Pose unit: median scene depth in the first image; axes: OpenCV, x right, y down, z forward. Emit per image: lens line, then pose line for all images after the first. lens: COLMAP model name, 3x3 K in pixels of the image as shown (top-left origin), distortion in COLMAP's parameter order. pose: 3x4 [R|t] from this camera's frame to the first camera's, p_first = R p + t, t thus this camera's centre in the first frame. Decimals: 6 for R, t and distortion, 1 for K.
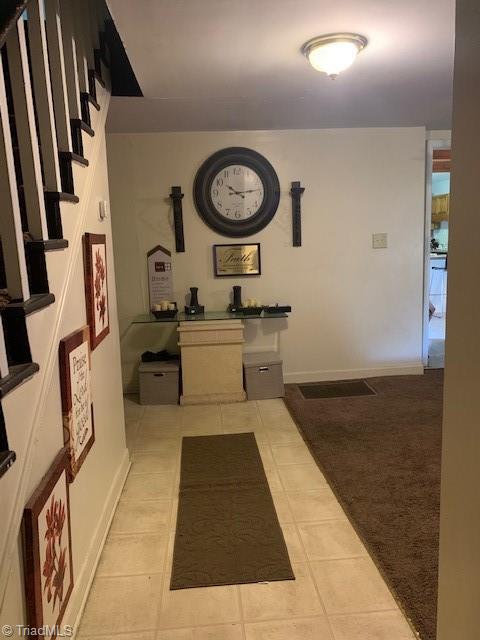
lens RADIAL K [[483.9, 0, 240.0], [0, 483.9, 320.0], [0, 0, 1]] dist [0.061427, -0.099993]
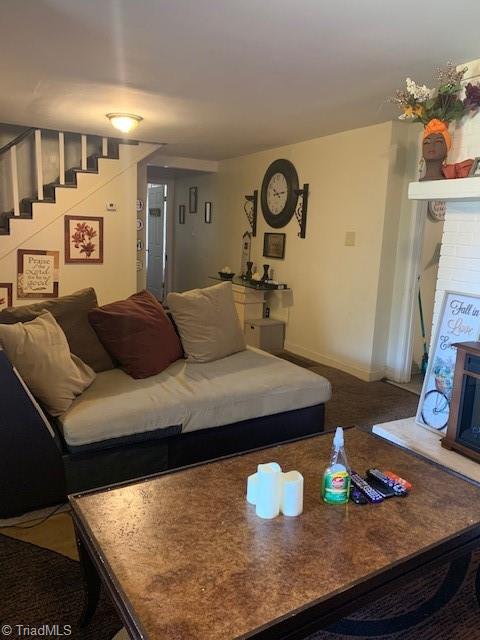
lens RADIAL K [[483.9, 0, 240.0], [0, 483.9, 320.0], [0, 0, 1]] dist [0.061427, -0.099993]
pose [[0.454620, 0.212975, -0.864848, 1.151345], [-0.207014, 0.969667, 0.129967, -0.080574], [0.866294, 0.119950, 0.484919, 0.313688]]
